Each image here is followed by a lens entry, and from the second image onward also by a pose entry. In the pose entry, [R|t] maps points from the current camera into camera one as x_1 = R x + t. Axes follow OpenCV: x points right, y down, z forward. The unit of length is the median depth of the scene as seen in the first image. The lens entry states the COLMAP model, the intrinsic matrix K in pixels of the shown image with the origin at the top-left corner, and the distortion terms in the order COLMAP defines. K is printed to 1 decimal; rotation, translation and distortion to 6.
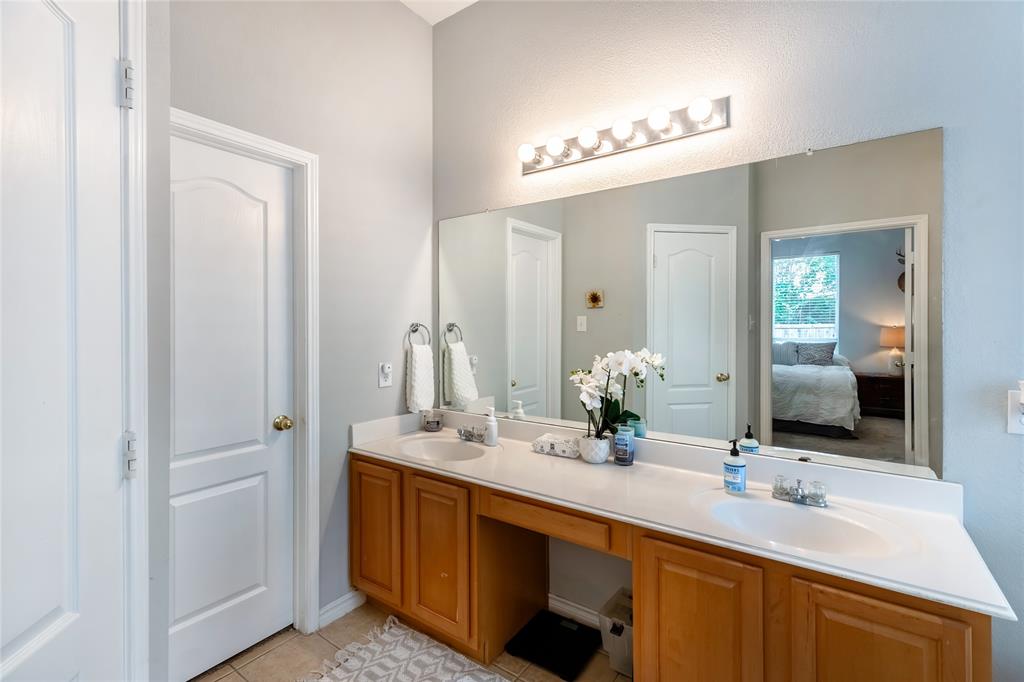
lens RADIAL K [[460.5, 0, 510.0], [0, 460.5, 326.7], [0, 0, 1]] dist [0.005197, -0.000558]
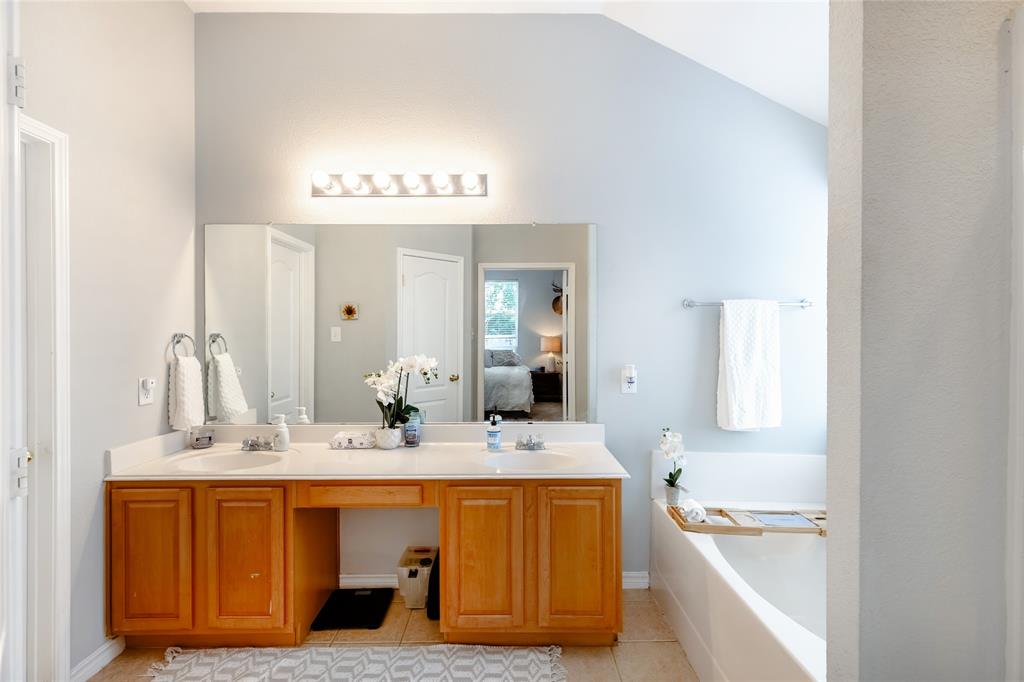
lens RADIAL K [[460.5, 0, 511.1], [0, 460.5, 339.1], [0, 0, 1]] dist [0.005197, -0.000558]
pose [[0.808851, -0.004430, 0.587998, -0.253505], [0.001887, 0.999986, 0.004938, 0.000094], [-0.588011, -0.002884, 0.808848, -0.163631]]
